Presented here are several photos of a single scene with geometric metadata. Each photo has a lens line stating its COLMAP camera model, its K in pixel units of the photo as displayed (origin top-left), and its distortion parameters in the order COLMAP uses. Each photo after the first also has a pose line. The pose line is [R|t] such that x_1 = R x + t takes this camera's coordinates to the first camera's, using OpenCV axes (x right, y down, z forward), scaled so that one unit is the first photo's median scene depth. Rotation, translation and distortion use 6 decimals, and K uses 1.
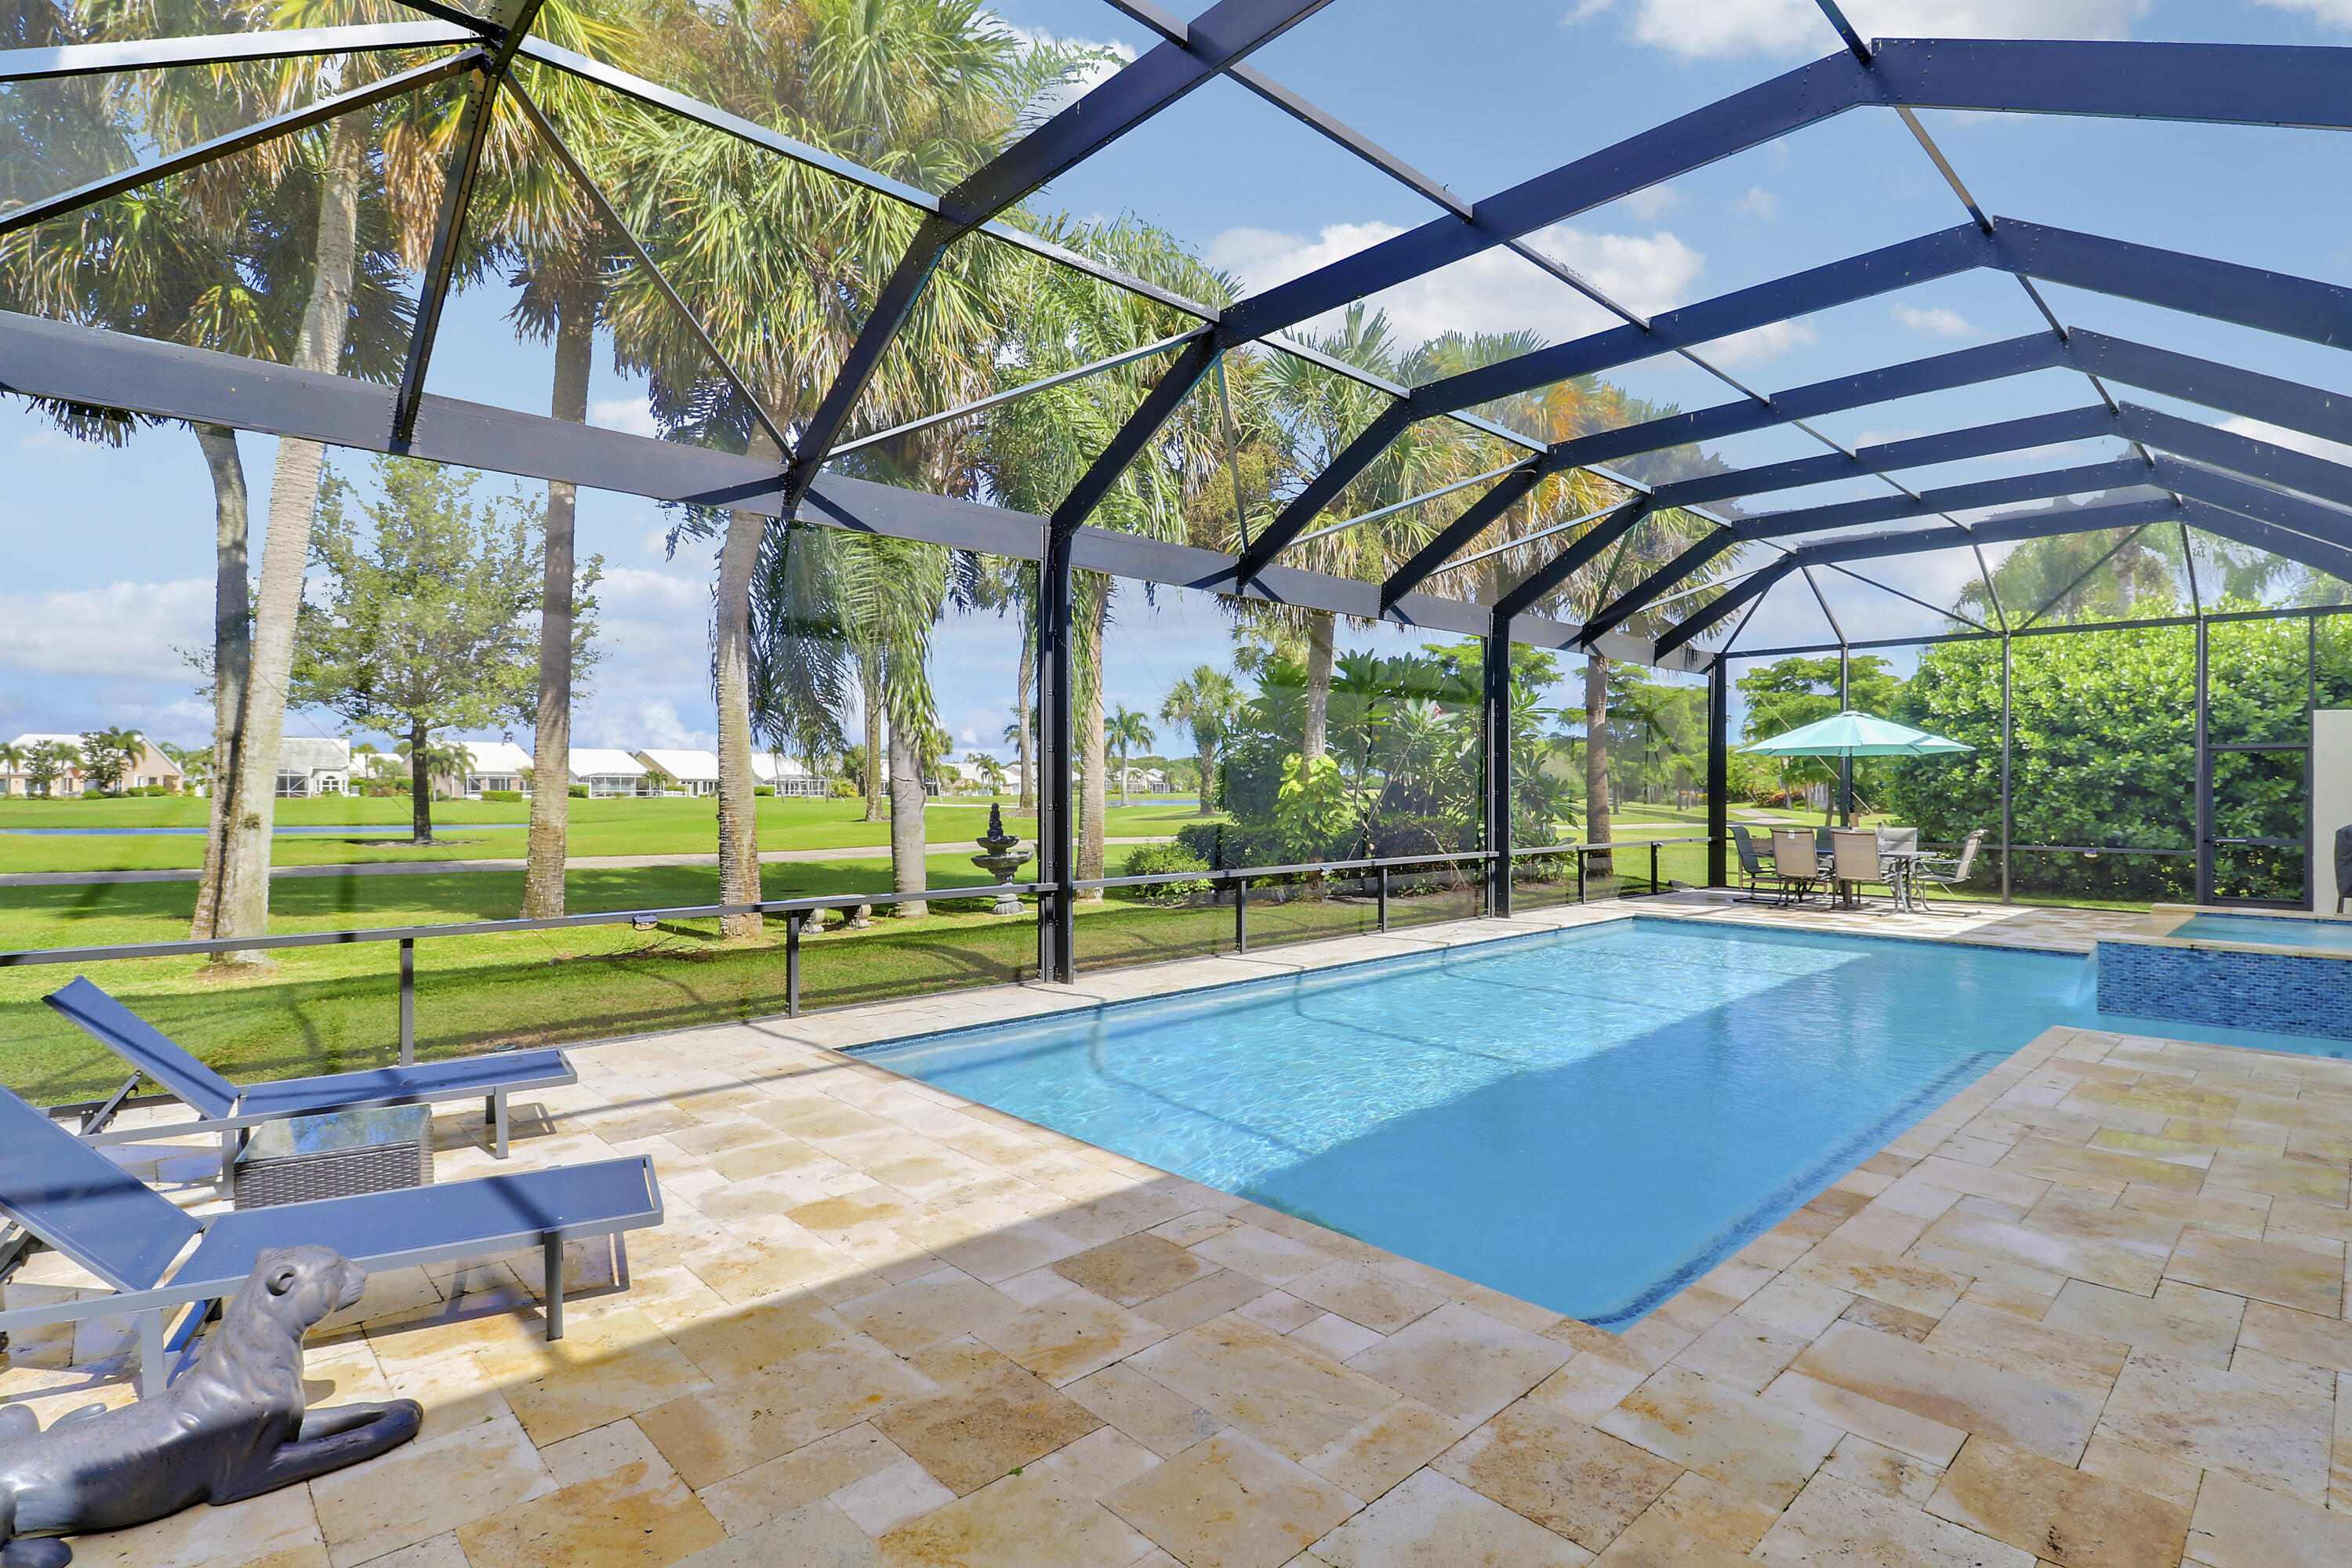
lens RADIAL K [[1129.8, 0, 1160.9], [0, 1129.8, 785.4], [0, 0, 1]] dist [0.001057, -0.014770]
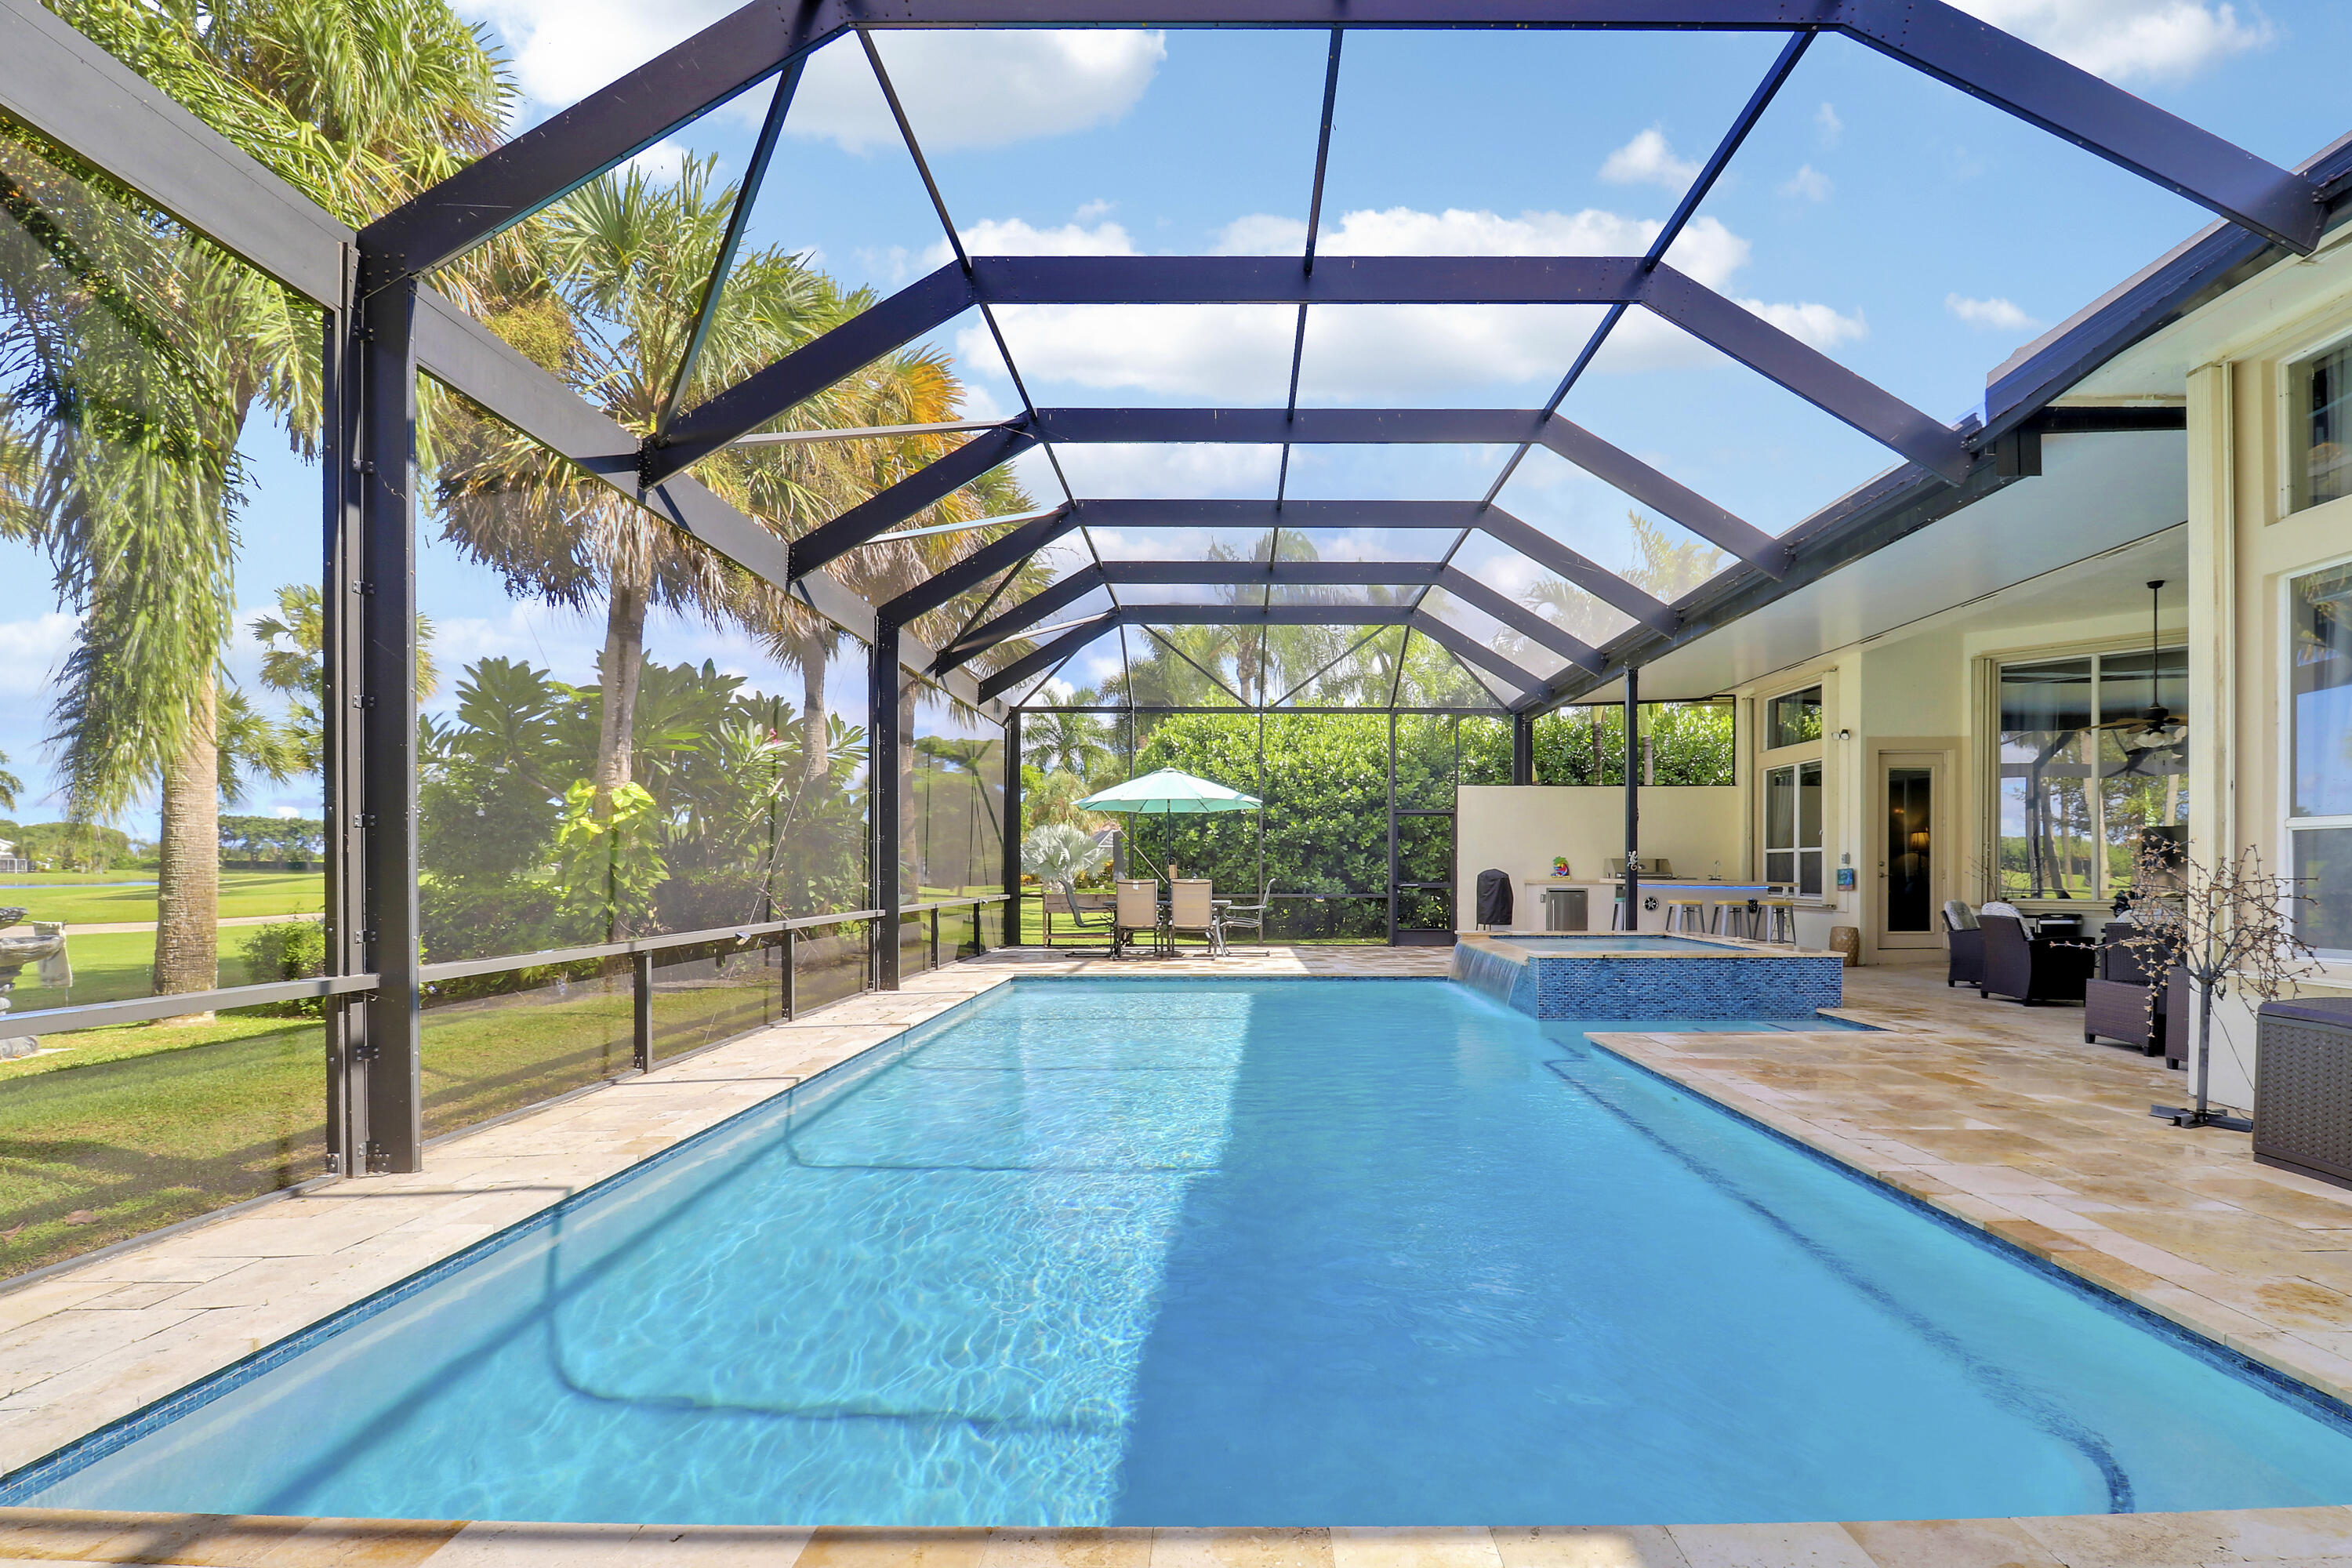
lens RADIAL K [[1120.1, 0, 1177.3], [0, 1120.1, 871.5], [0, 0, 1]] dist [-0.001216, -0.013081]
pose [[0.671060, -0.000278, 0.741403, -0.150586], [-0.001481, 0.999997, 0.001716, 0.027635], [-0.741401, -0.002249, 0.671058, 0.286746]]
